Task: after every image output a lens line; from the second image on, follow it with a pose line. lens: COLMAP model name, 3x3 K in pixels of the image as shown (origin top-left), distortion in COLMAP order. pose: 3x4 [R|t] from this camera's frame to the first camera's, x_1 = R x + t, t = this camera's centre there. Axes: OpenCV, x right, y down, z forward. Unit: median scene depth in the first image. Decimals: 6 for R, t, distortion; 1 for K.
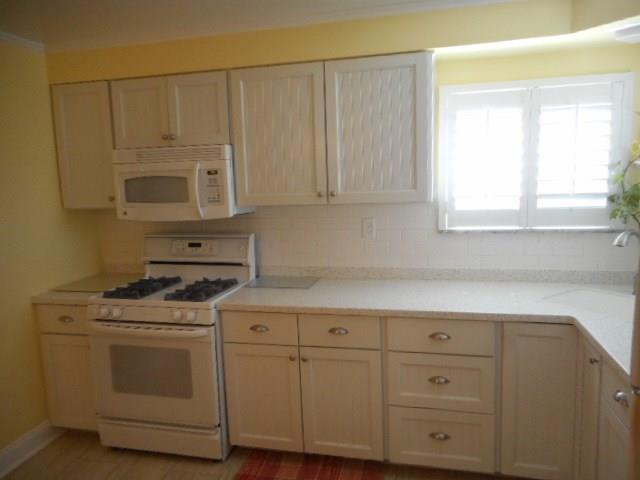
lens RADIAL K [[520.1, 0, 320.0], [0, 520.1, 240.0], [0, 0, 1]] dist [0.008528, -0.000378]
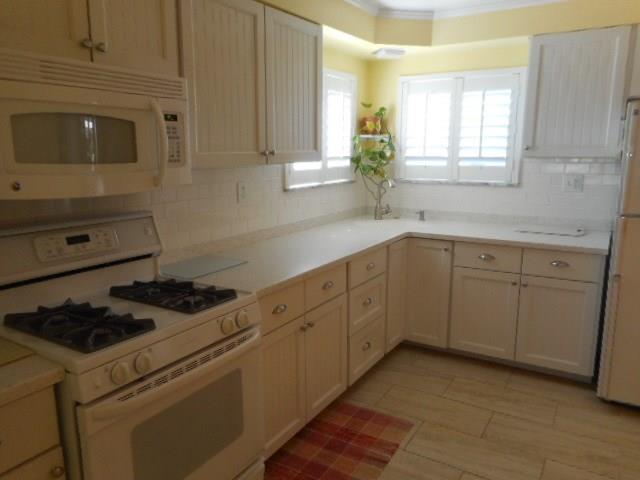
lens RADIAL K [[497.2, 0, 320.0], [0, 497.2, 240.0], [0, 0, 1]] dist [0.036397, 0.000152]
pose [[0.266463, -0.142554, 0.953245, -0.794891], [0.119706, 0.986240, 0.114027, -0.024297], [-0.956383, 0.083725, 0.279860, 0.651009]]
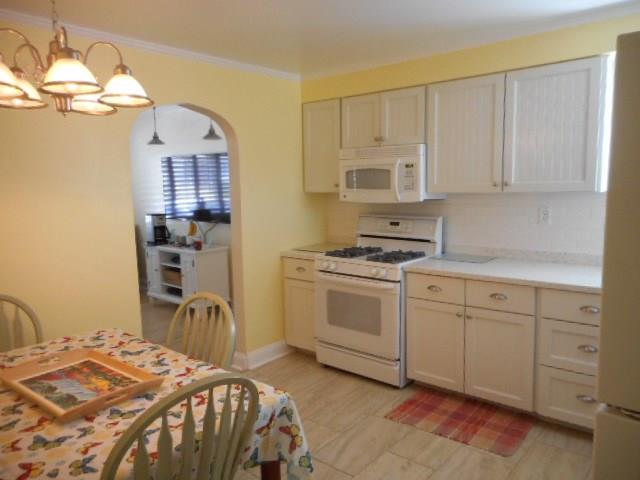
lens RADIAL K [[497.2, 0, 320.0], [0, 497.2, 240.0], [0, 0, 1]] dist [0.036397, 0.000152]
pose [[0.902344, 0.067694, -0.425667, 0.130383], [-0.067777, 0.997588, 0.014973, 0.049163], [0.425654, 0.015340, 0.904756, -0.202412]]
